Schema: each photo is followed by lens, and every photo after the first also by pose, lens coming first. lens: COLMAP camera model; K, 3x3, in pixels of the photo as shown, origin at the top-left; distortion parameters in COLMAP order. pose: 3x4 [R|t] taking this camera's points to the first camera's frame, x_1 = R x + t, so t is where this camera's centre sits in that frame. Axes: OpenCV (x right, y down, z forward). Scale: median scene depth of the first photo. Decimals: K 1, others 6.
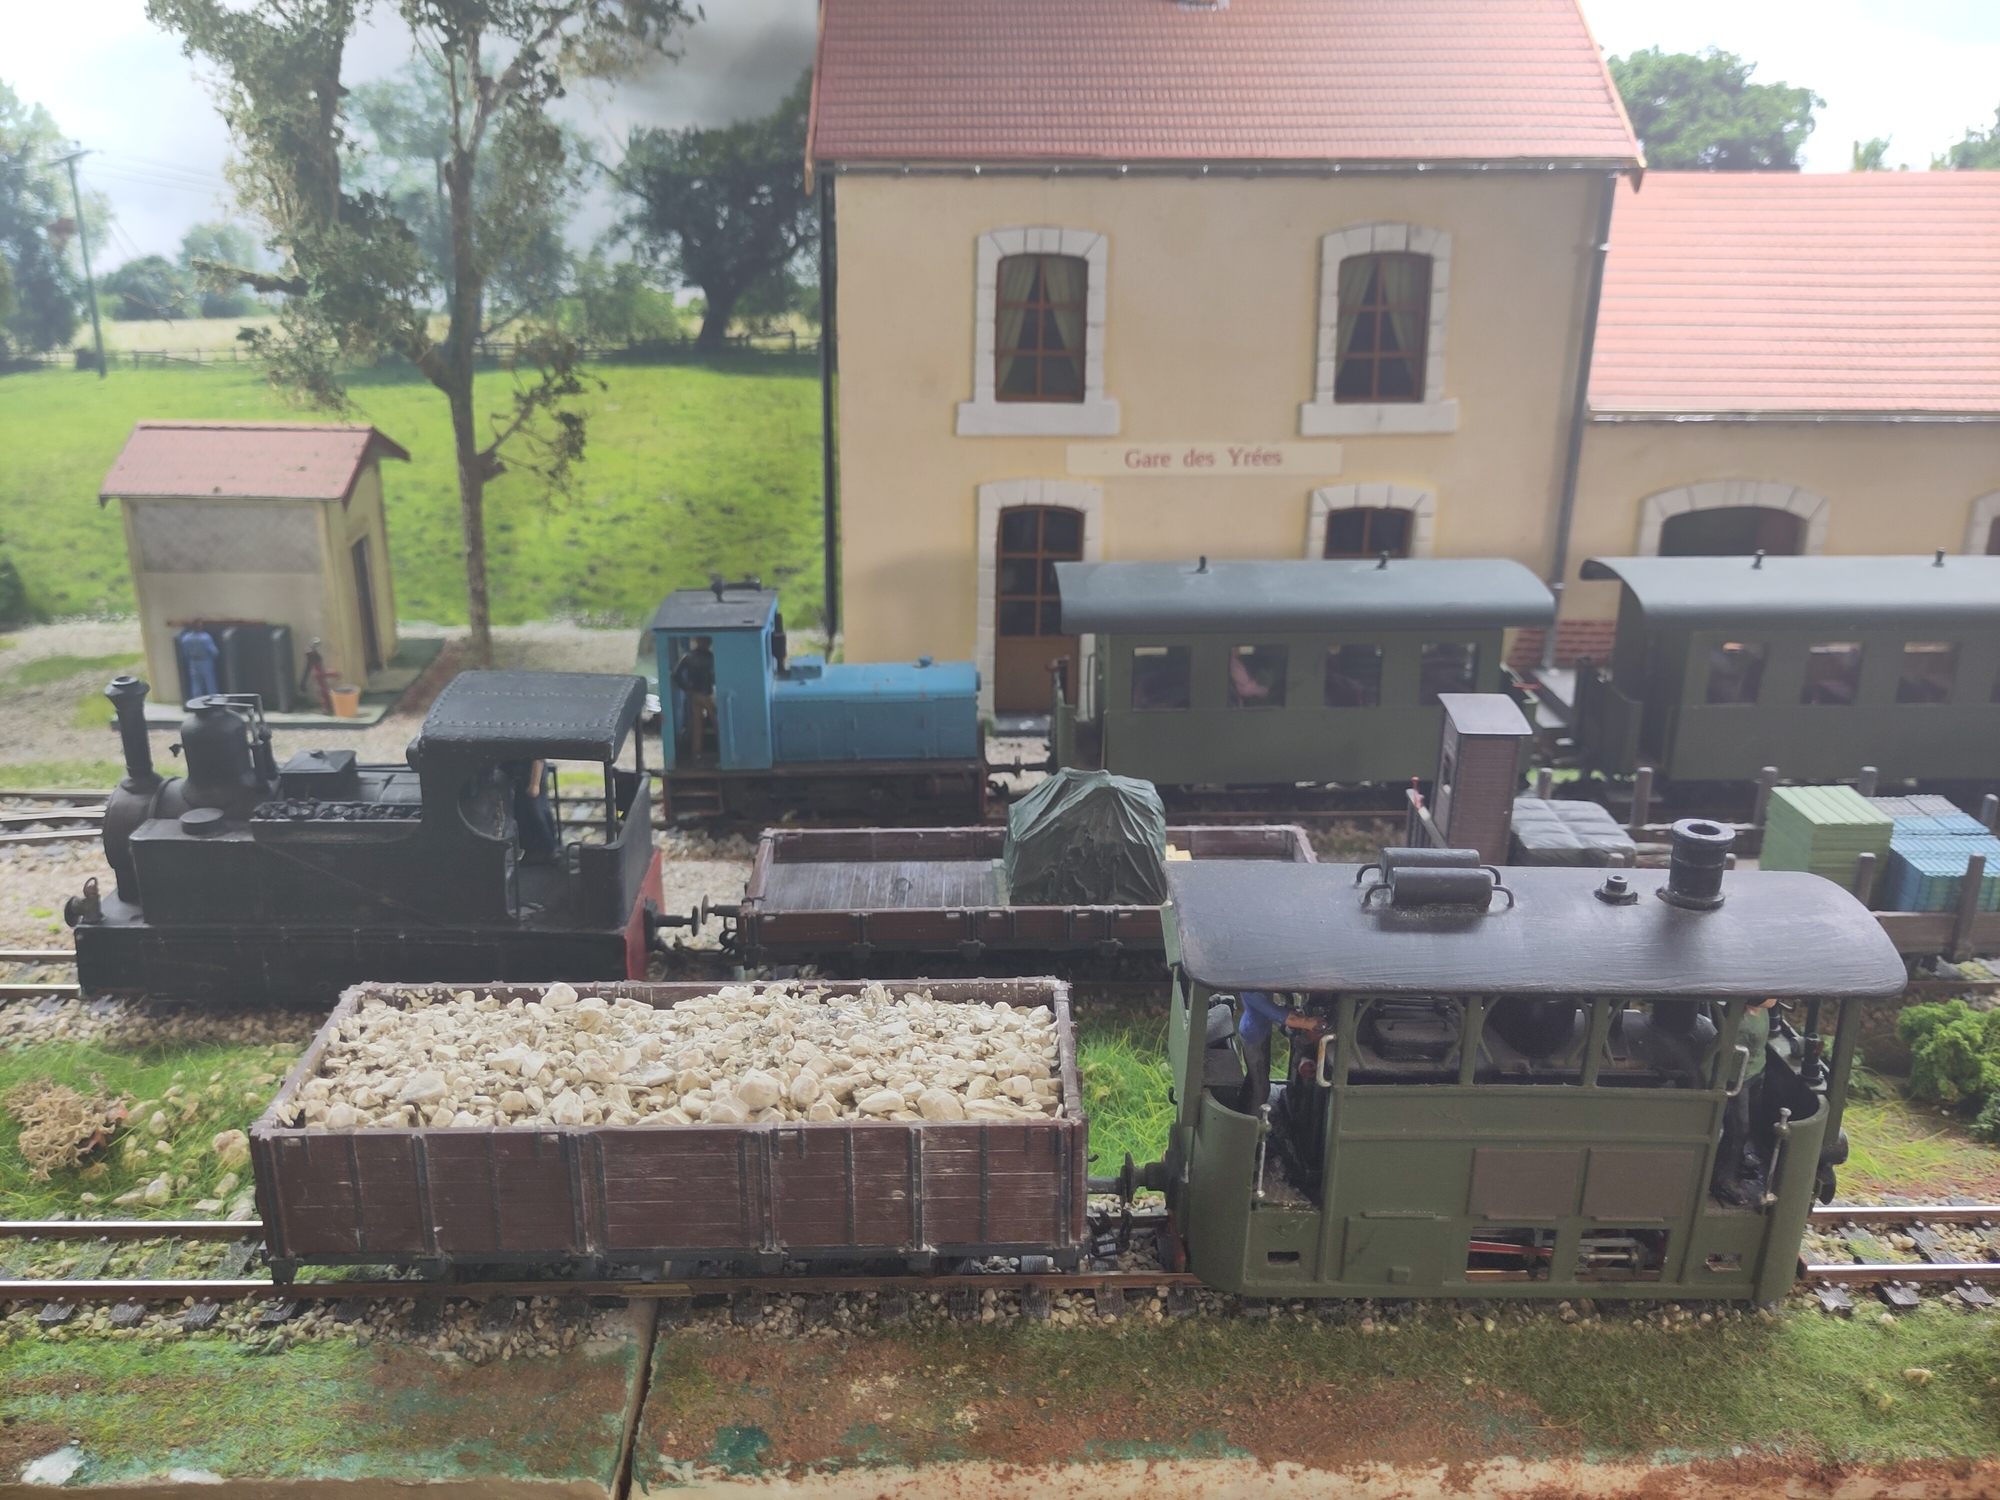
lens RADIAL K [[1820.5, 0, 991.2], [0, 1820.5, 760.6], [0, 0, 1]] dist [0.029662, -0.034275]
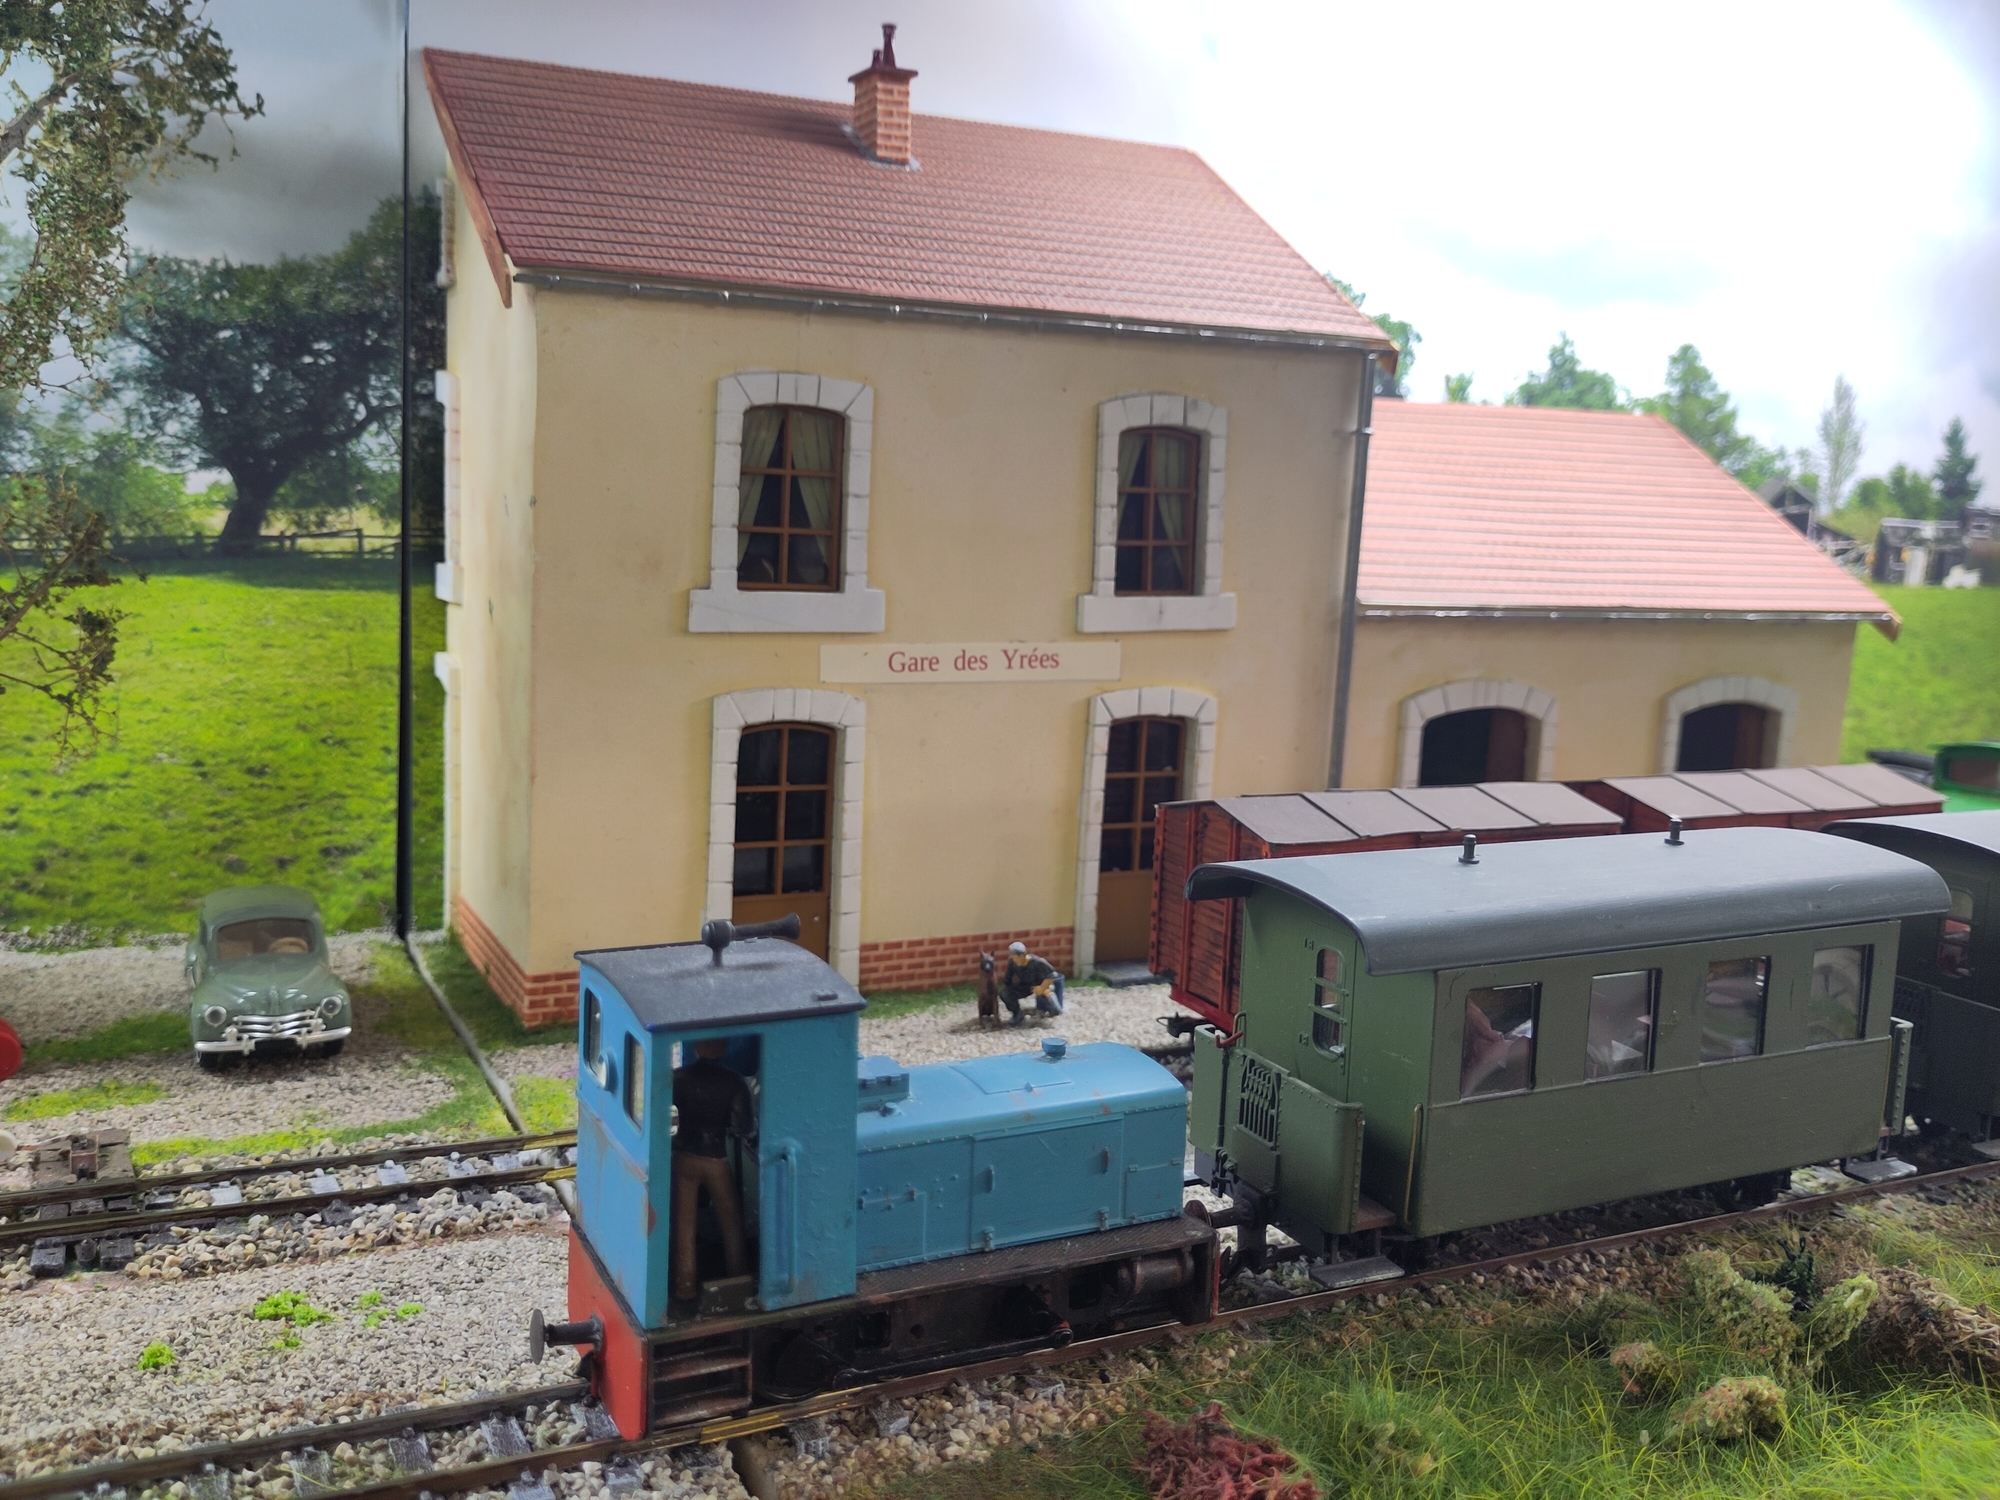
lens RADIAL K [[1820.5, 0, 994.2], [0, 1820.5, 740.0], [0, 0, 1]] dist [0.029662, -0.034275]
pose [[0.899102, -0.026933, 0.436910, -0.235182], [0.115490, 0.977336, -0.177415, 0.015963], [-0.422230, 0.209973, 0.881835, 0.276348]]
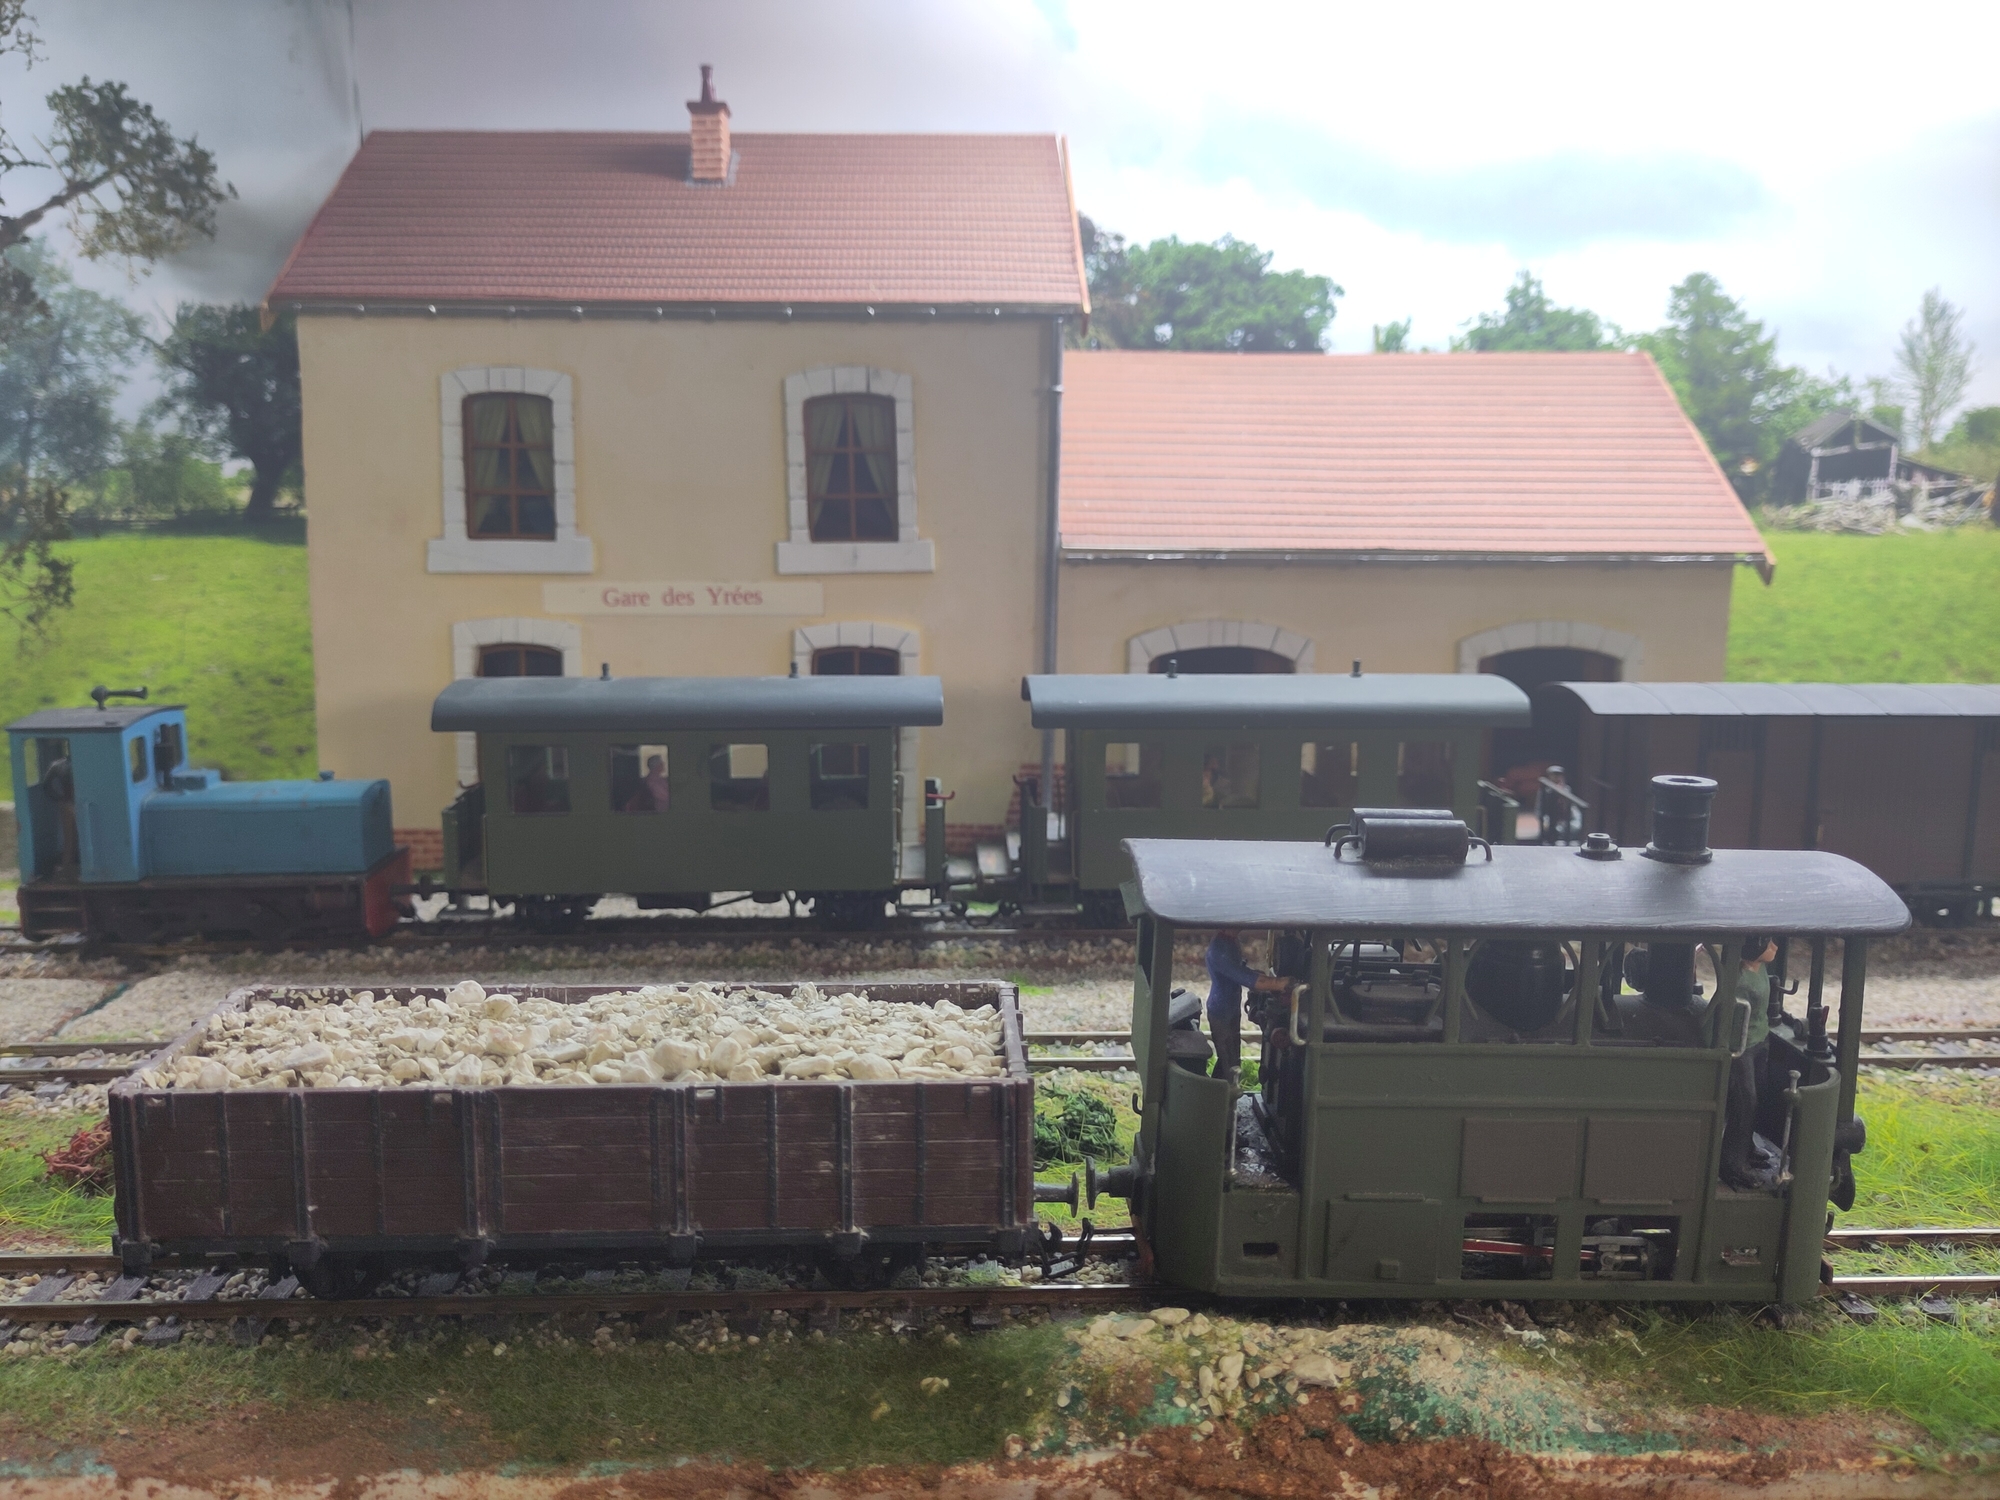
lens RADIAL K [[1820.5, 0, 999.5], [0, 1820.5, 754.5], [0, 0, 1]] dist [0.029662, -0.034275]
pose [[0.999822, -0.000623, 0.018833, 0.268600], [0.004132, 0.982375, -0.186875, 0.103650], [-0.018385, 0.186919, 0.982203, 0.038528]]
